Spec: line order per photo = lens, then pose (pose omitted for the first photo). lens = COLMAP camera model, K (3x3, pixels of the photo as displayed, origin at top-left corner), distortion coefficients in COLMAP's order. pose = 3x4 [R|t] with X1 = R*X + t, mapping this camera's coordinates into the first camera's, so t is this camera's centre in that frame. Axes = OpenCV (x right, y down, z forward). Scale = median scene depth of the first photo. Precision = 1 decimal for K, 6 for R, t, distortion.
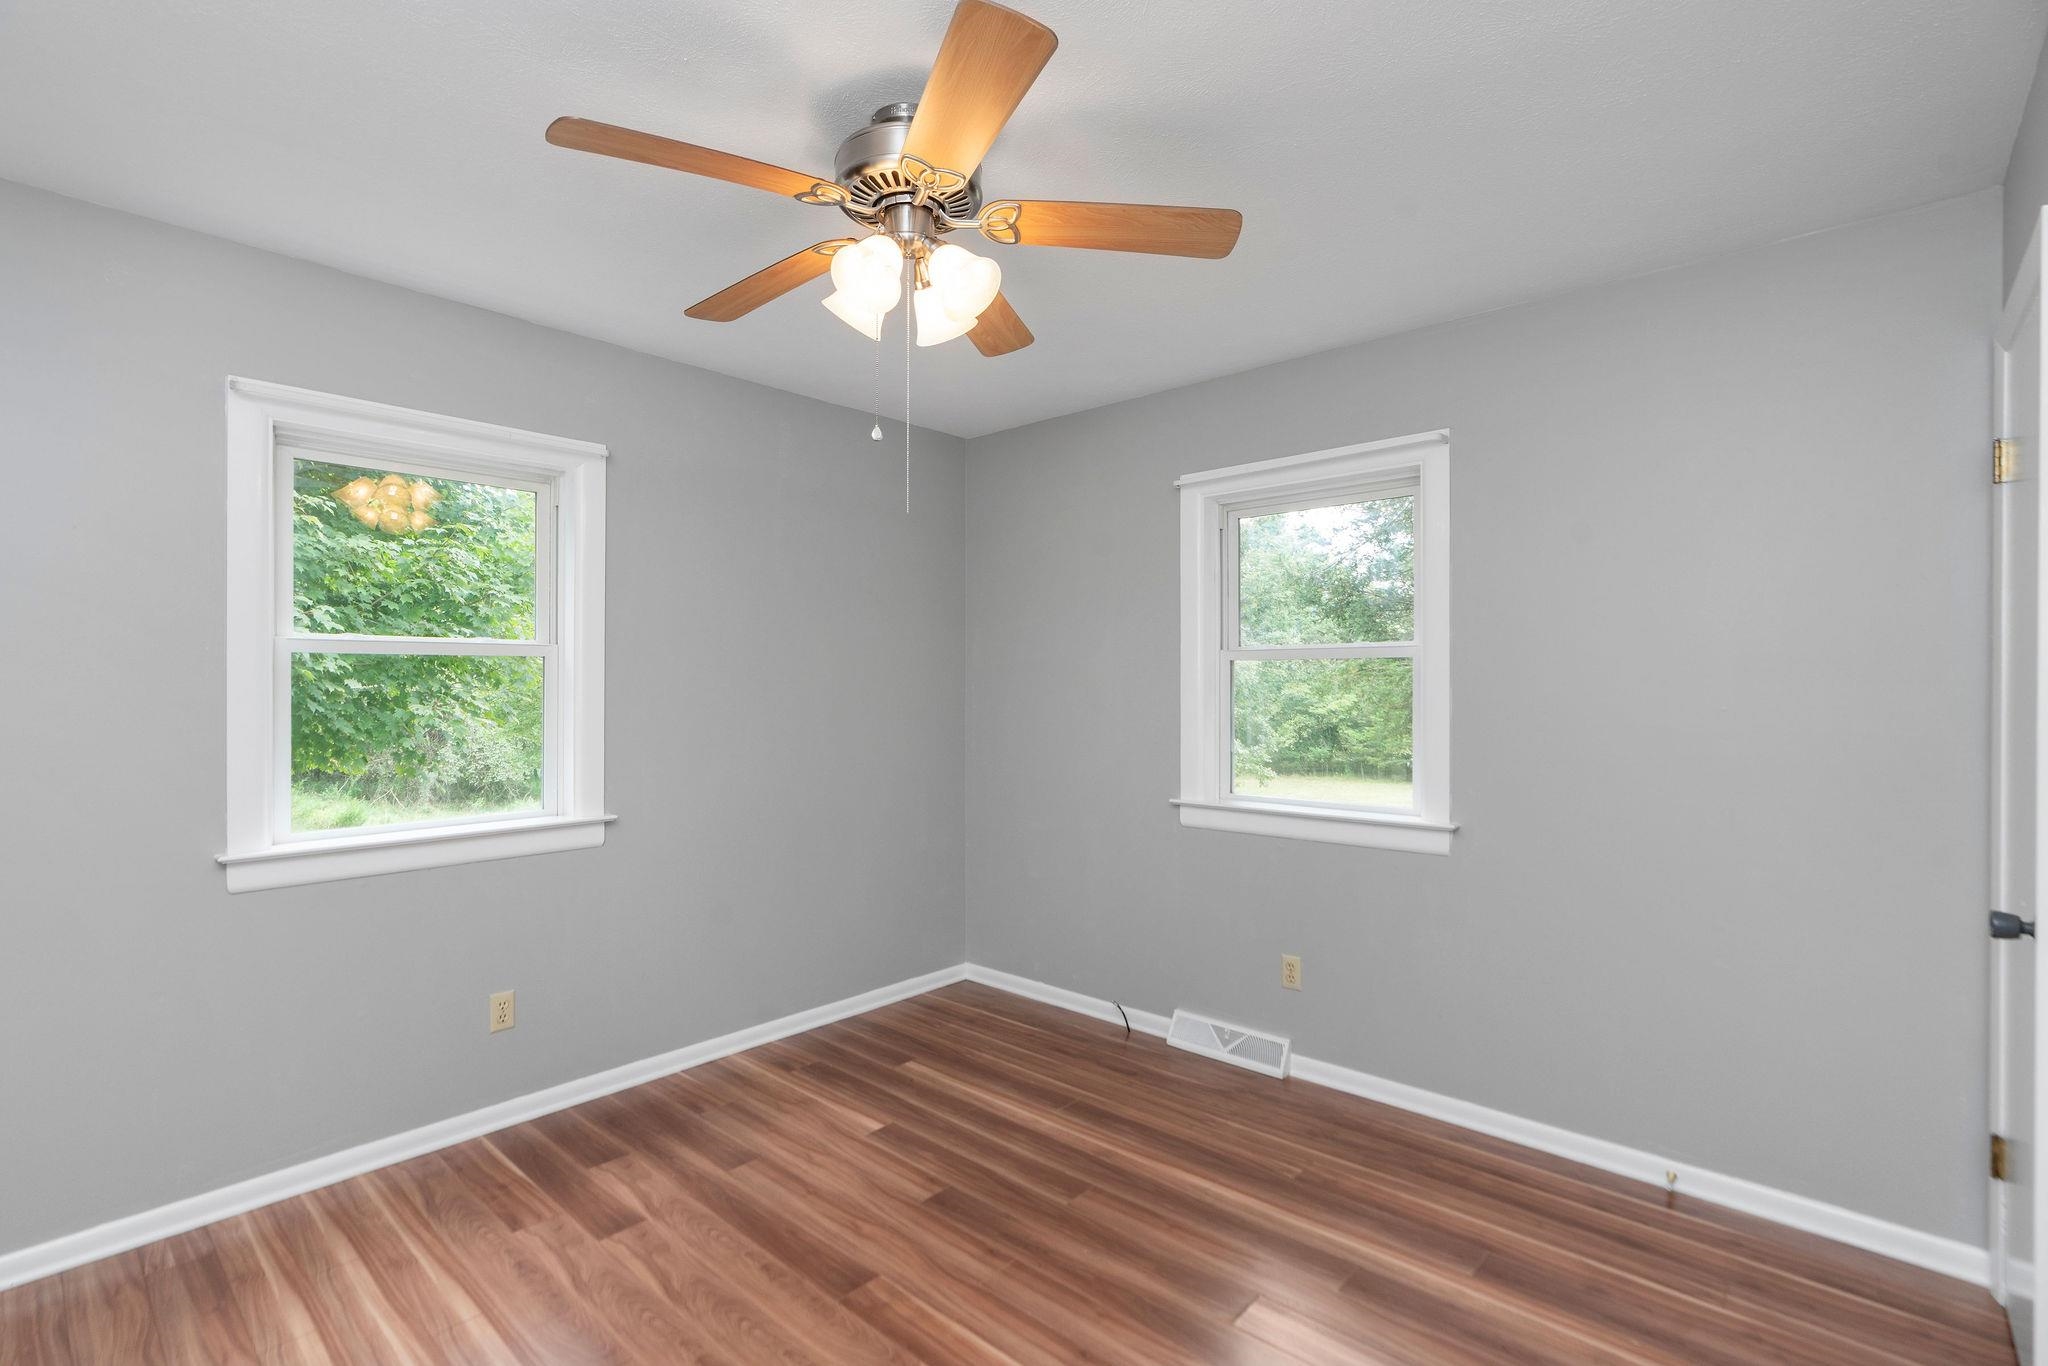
lens RADIAL K [[930.0, 0, 1009.1], [0, 930.0, 694.0], [0, 0, 1]] dist [-0.004662, 0.005723]
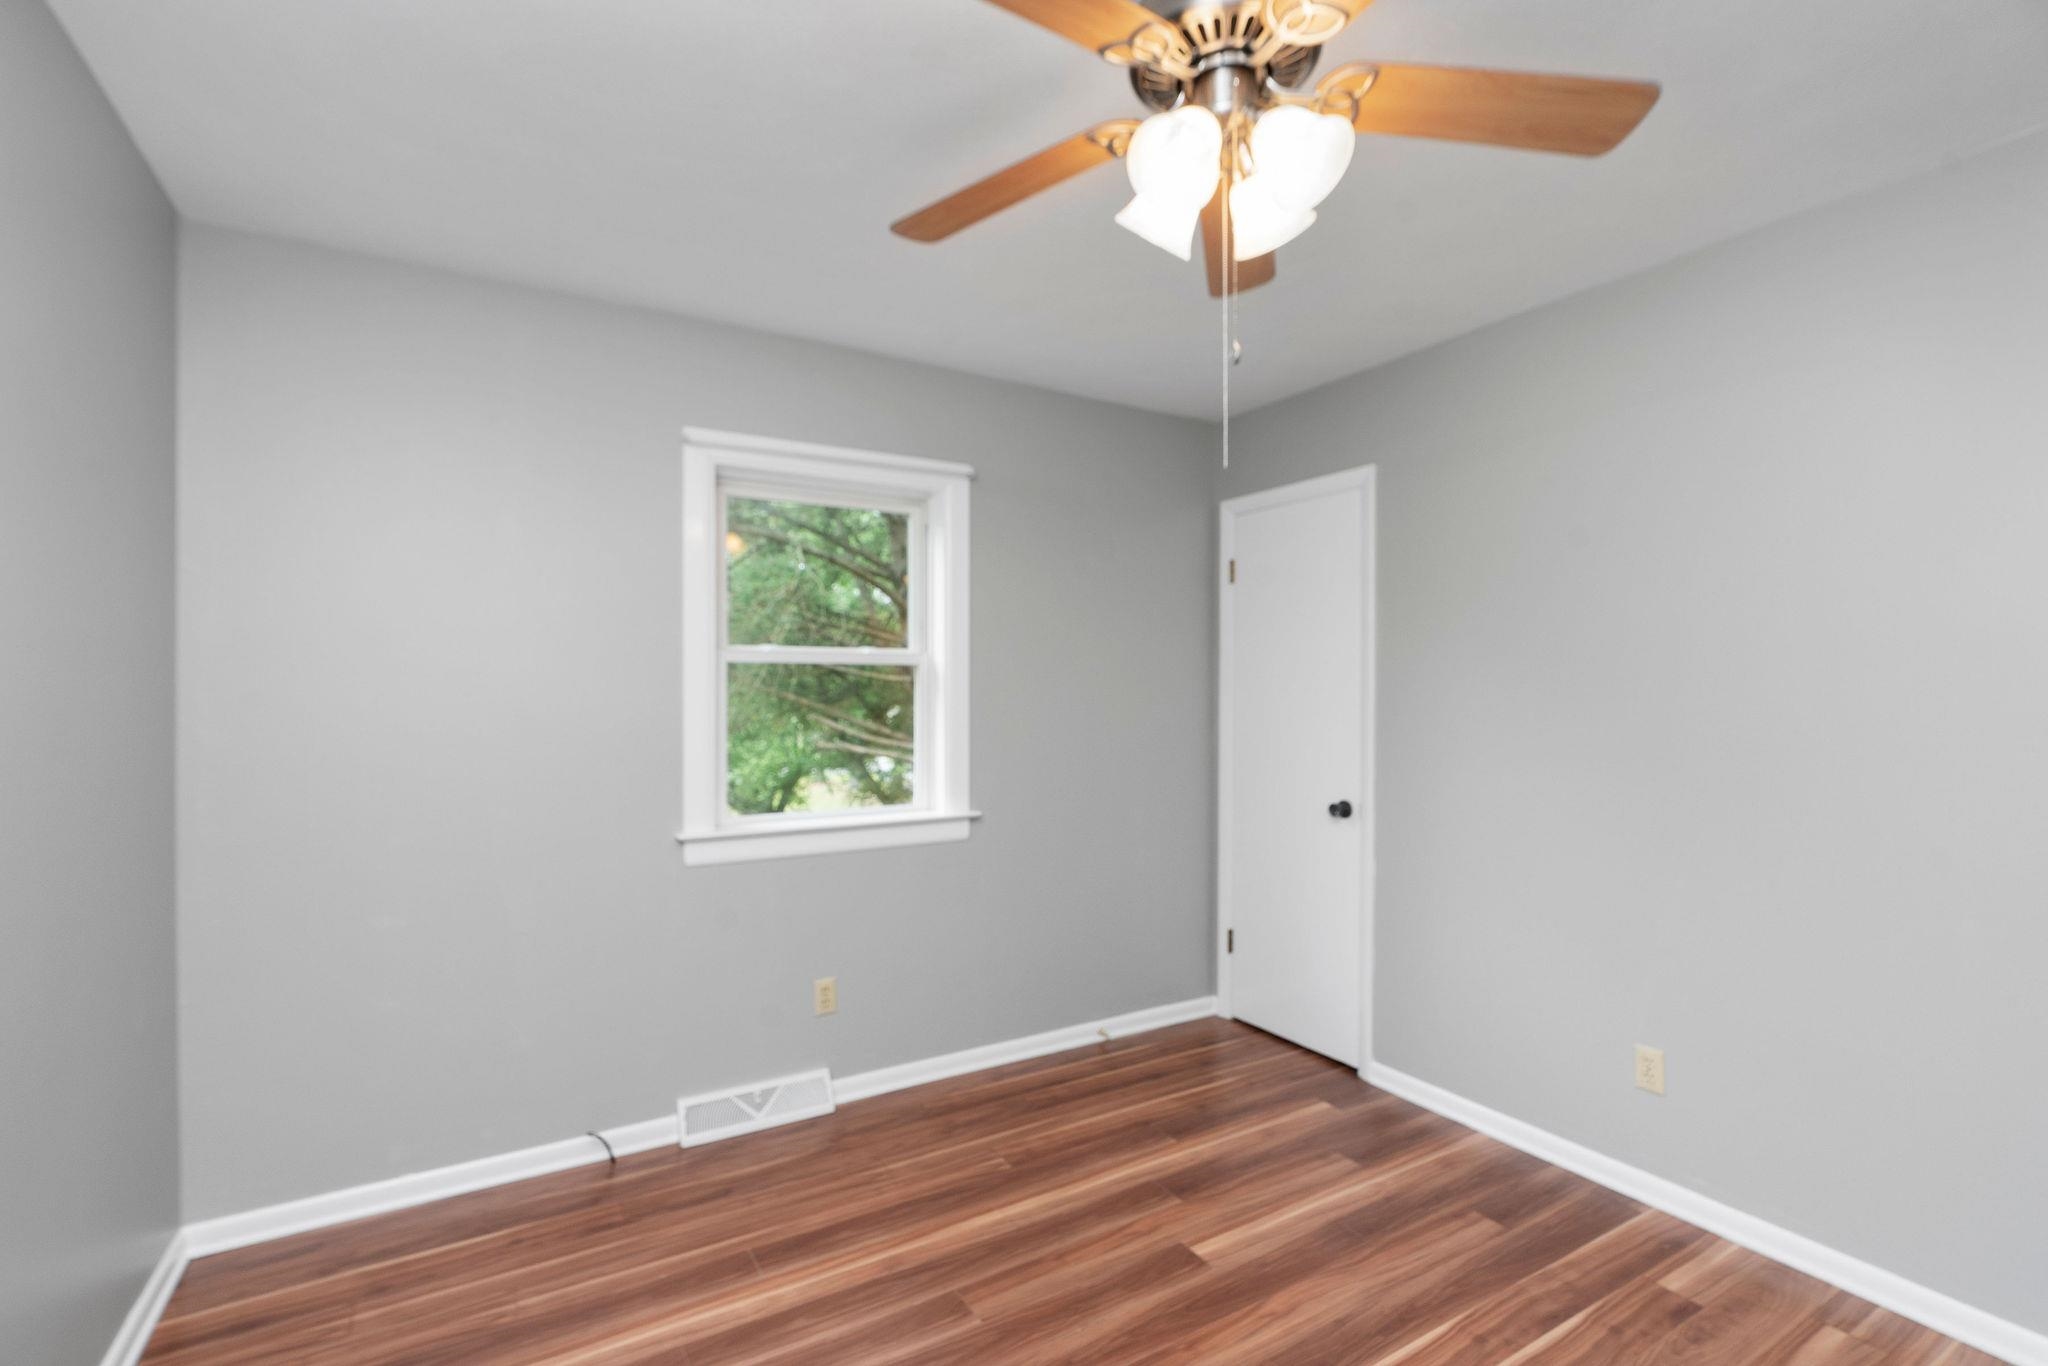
lens RADIAL K [[930.0, 0, 1009.1], [0, 930.0, 694.0], [0, 0, 1]] dist [-0.004662, 0.005723]
pose [[0.291471, -0.007926, 0.956547, -0.627901], [0.003420, 0.999968, 0.007243, -0.013376], [-0.956574, 0.001160, 0.291489, 0.642309]]
